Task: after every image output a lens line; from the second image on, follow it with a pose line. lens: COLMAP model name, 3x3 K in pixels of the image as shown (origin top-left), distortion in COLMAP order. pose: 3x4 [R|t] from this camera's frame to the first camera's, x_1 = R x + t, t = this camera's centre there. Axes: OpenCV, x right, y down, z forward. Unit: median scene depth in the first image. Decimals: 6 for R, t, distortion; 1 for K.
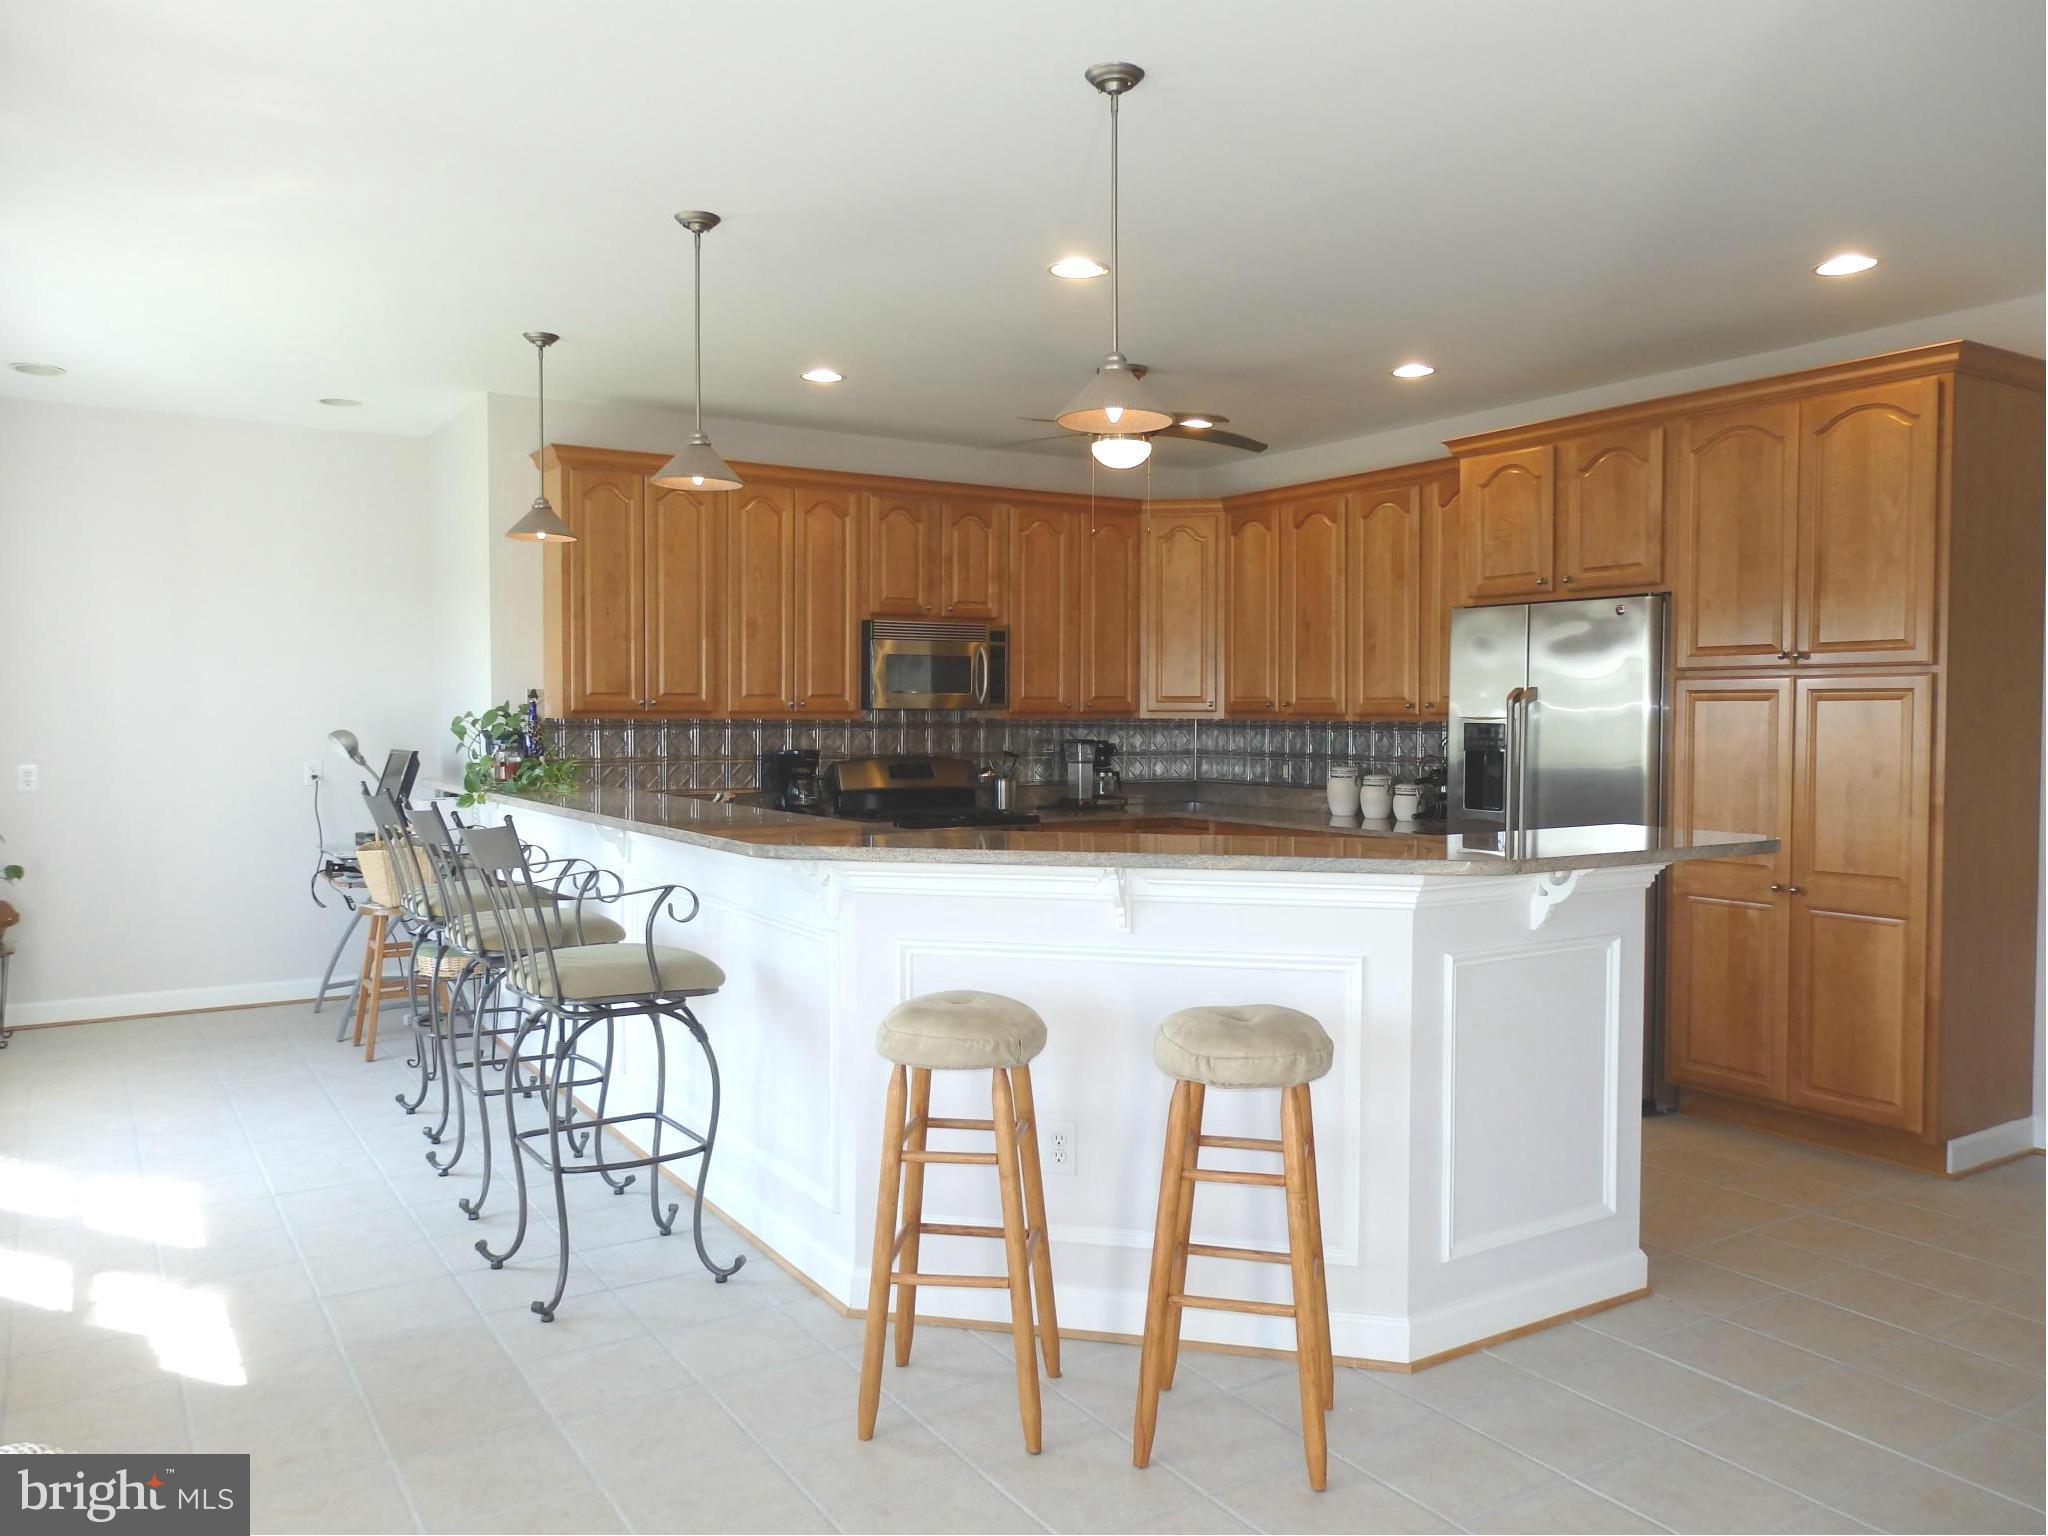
lens RADIAL K [[1527.4, 0, 1032.7], [0, 1527.4, 758.1], [0, 0, 1]] dist [0.006224, 0.007384]
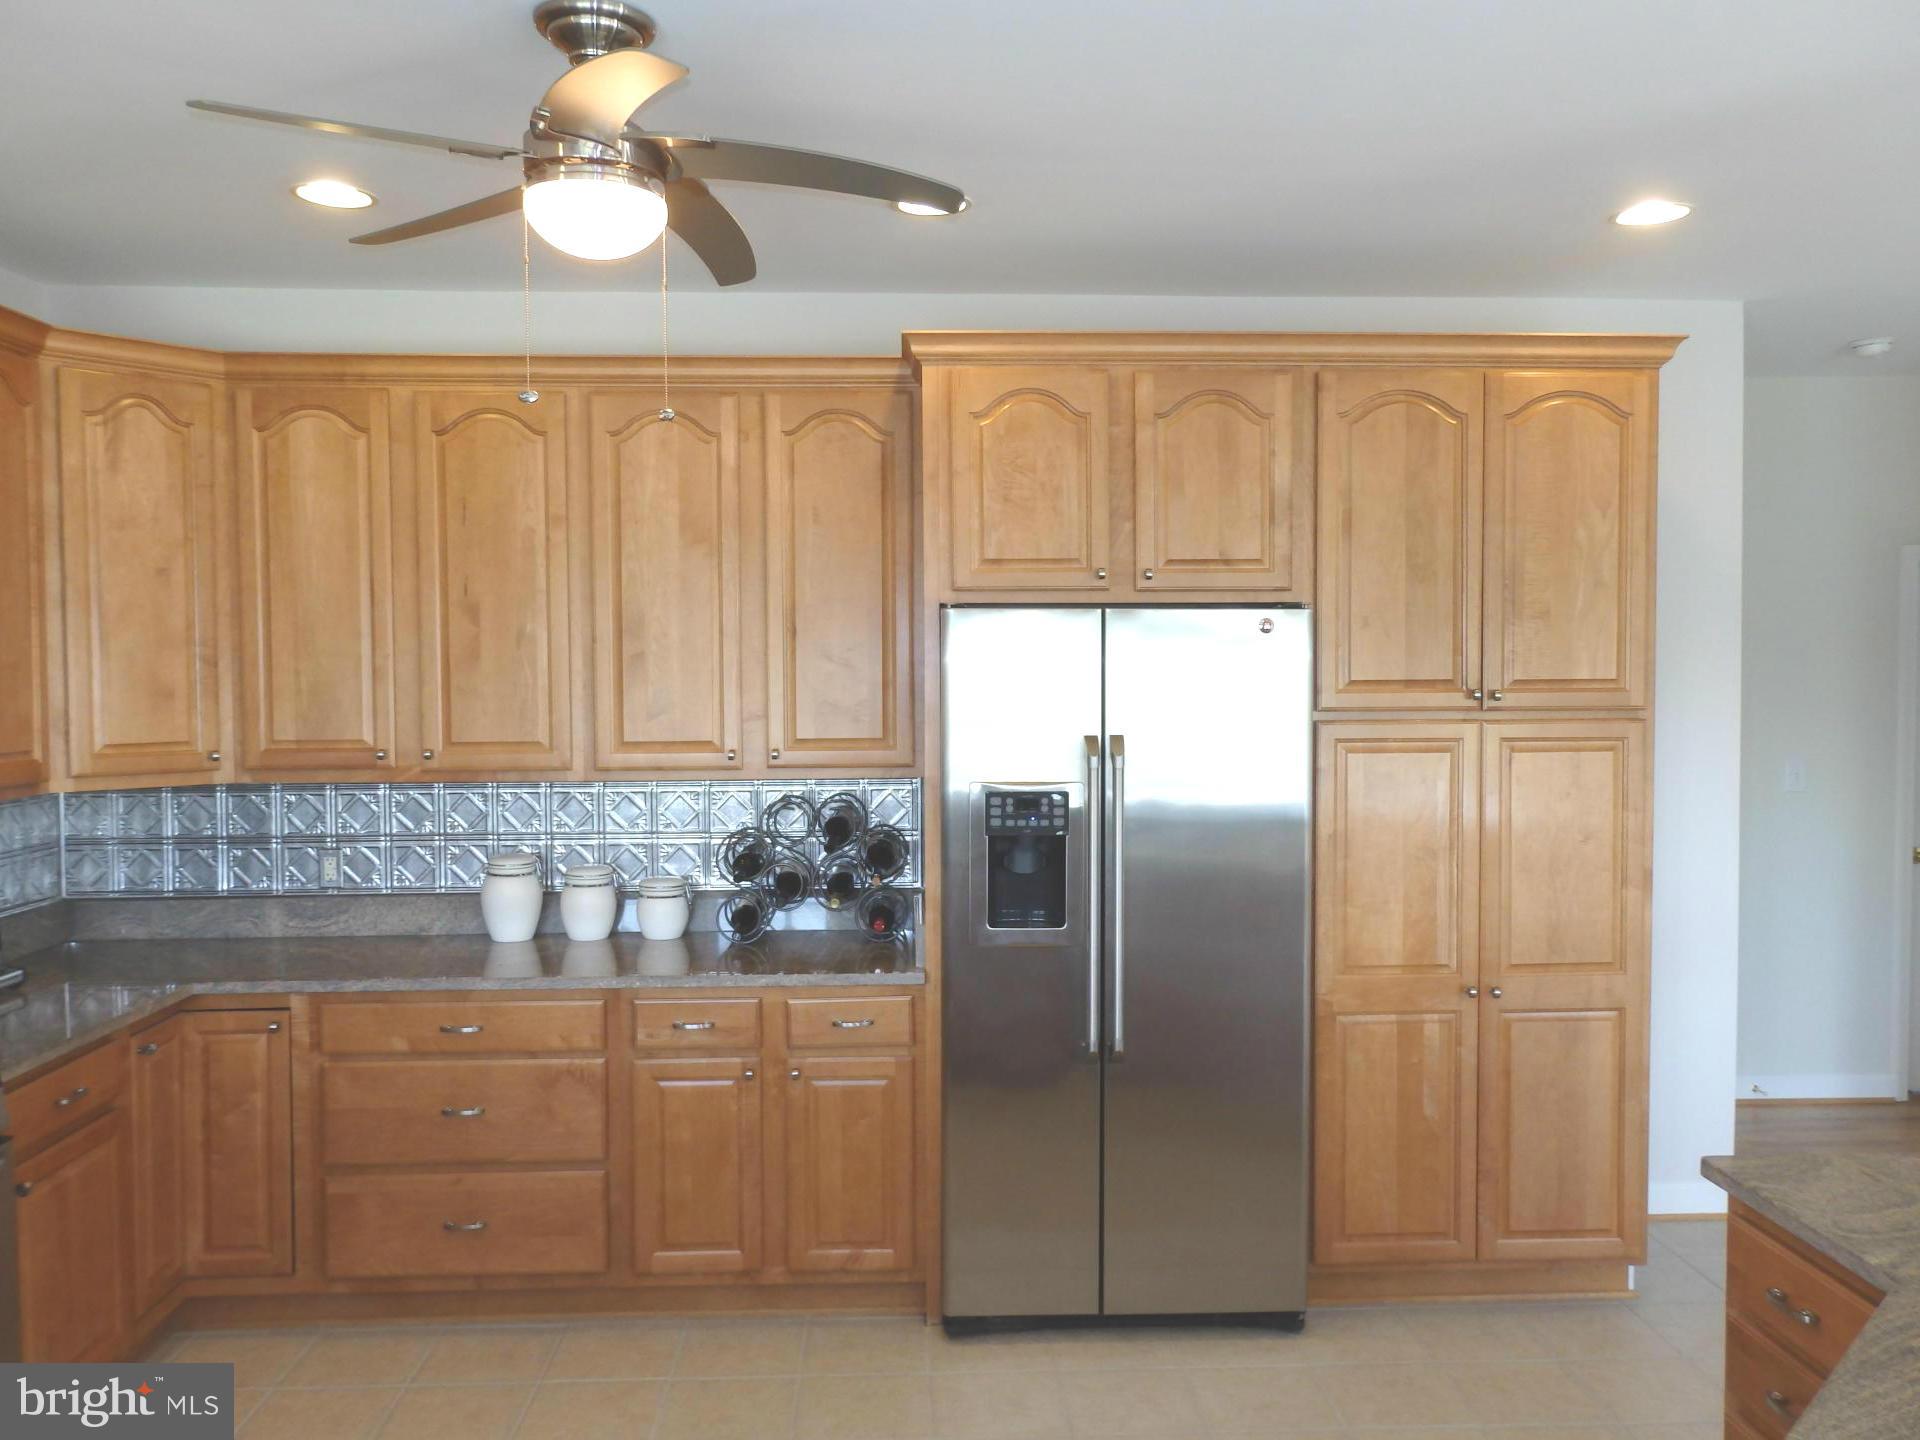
lens RADIAL K [[1530.9, 0, 959.2], [0, 1530.9, 723.2], [0, 0, 1]] dist [0.001805, 0.017425]
pose [[0.499995, -0.040274, 0.865092, -0.225500], [0.032453, 0.999088, 0.027755, -0.059036], [-0.865420, 0.014197, 0.500845, 0.595808]]
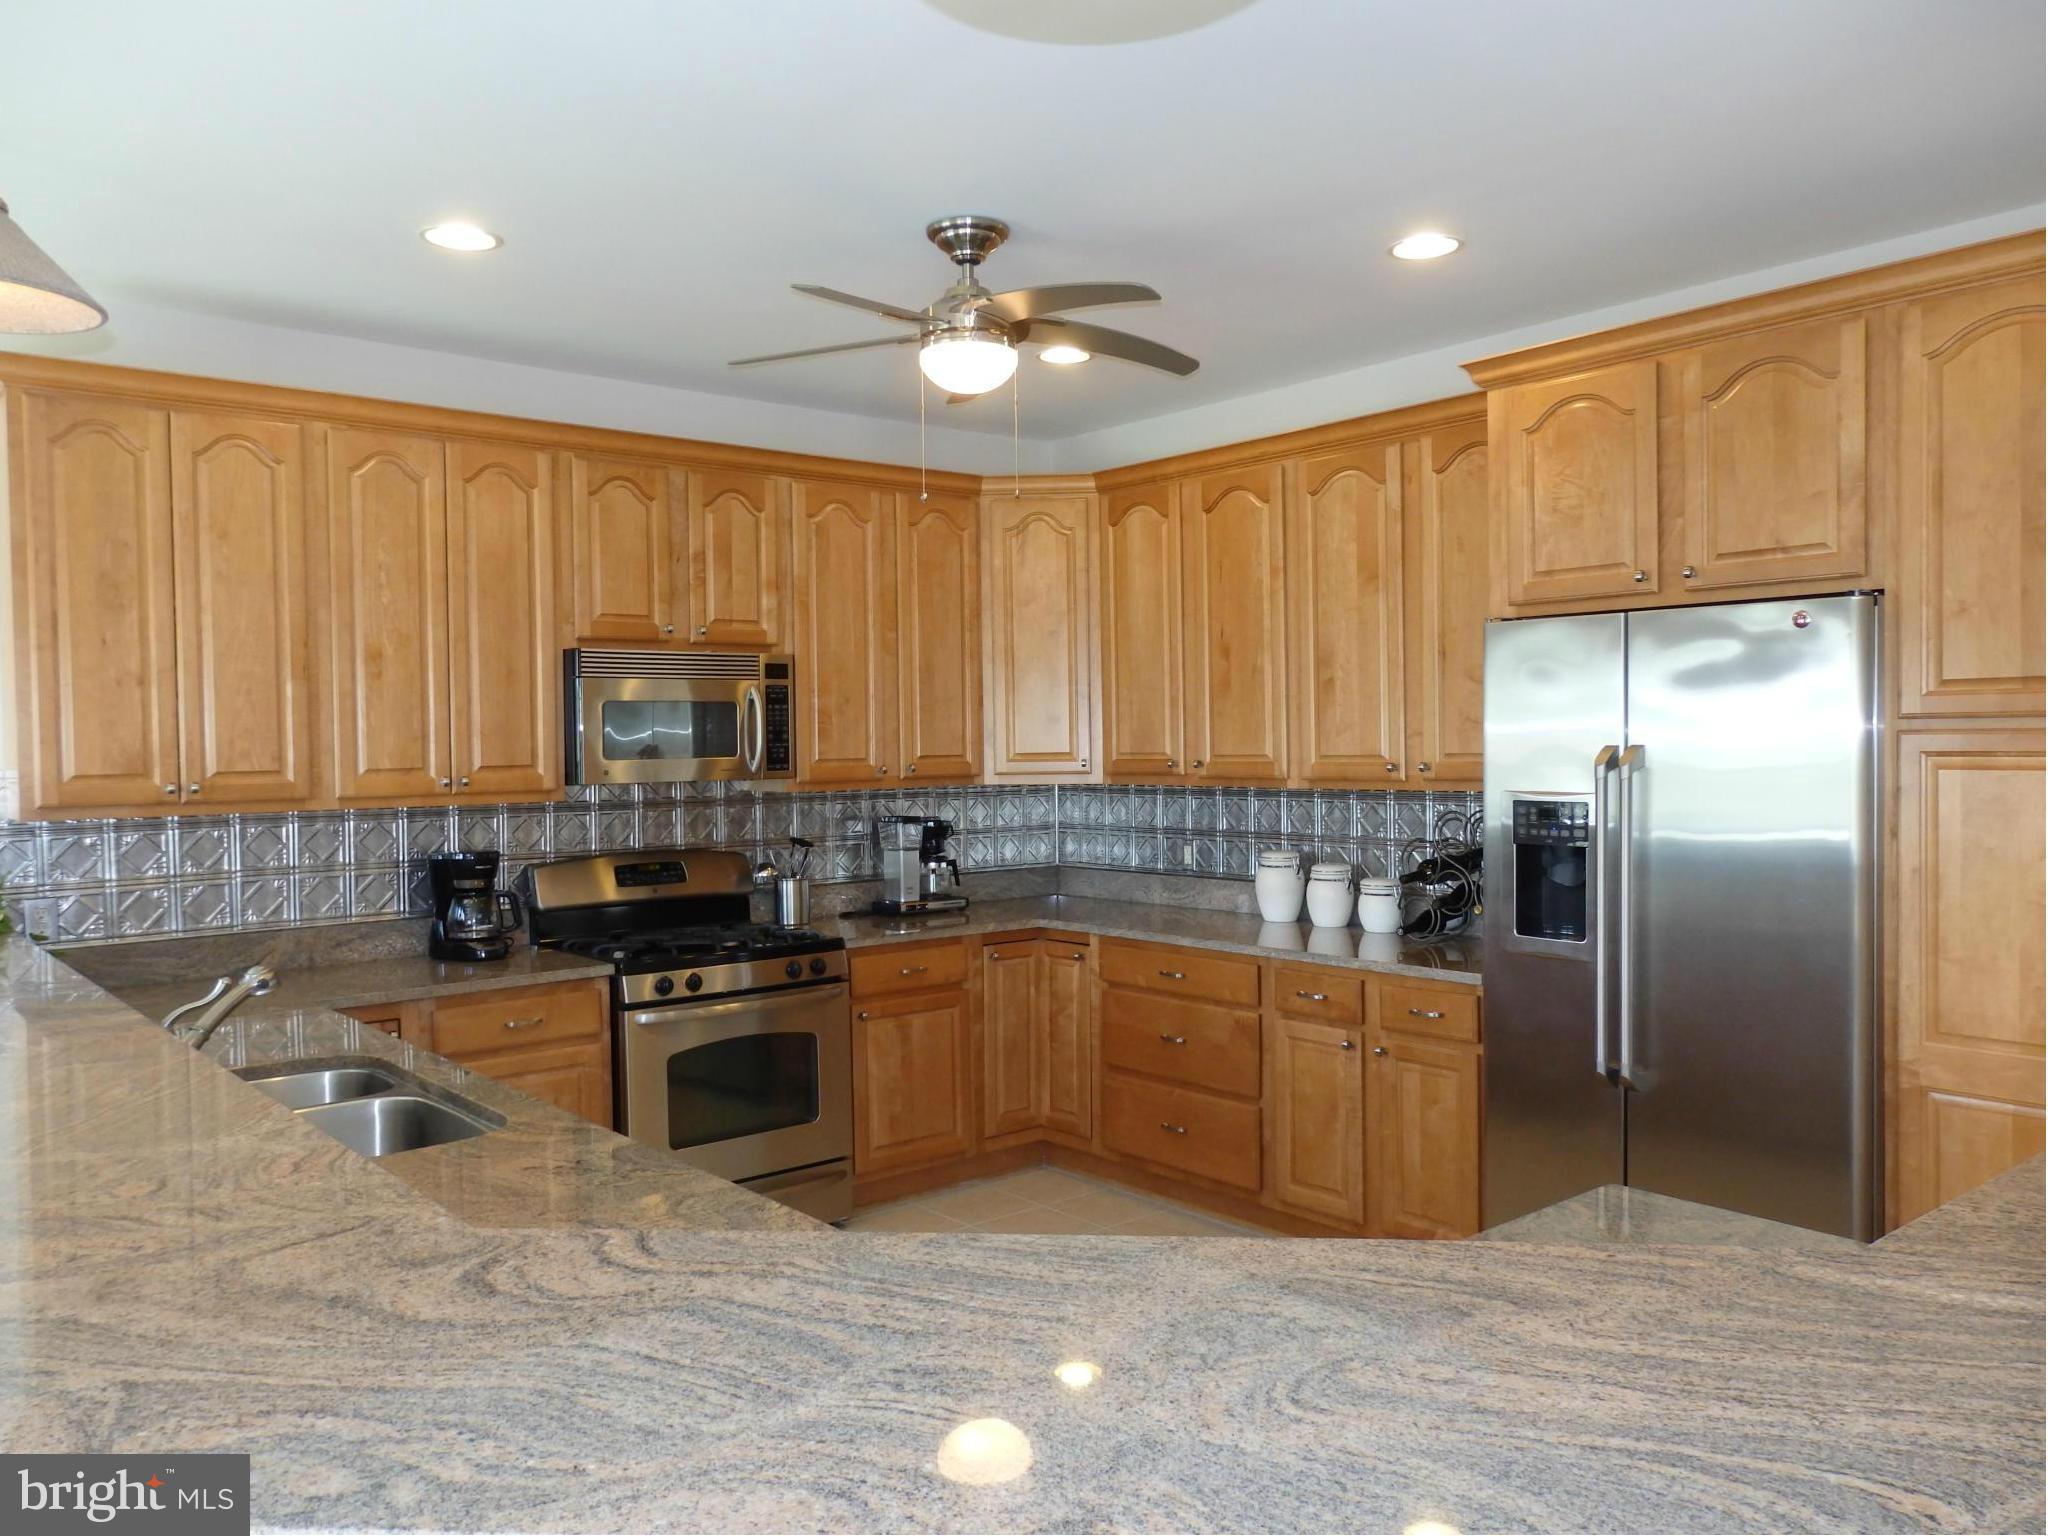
lens RADIAL K [[1527.4, 0, 1026.4], [0, 1527.4, 779.2], [0, 0, 1]] dist [0.006224, 0.007384]
pose [[0.992124, -0.019556, 0.123725, 0.002168], [0.020220, 0.999787, -0.004116, -0.028802], [-0.123618, 0.006586, 0.992308, 0.335998]]
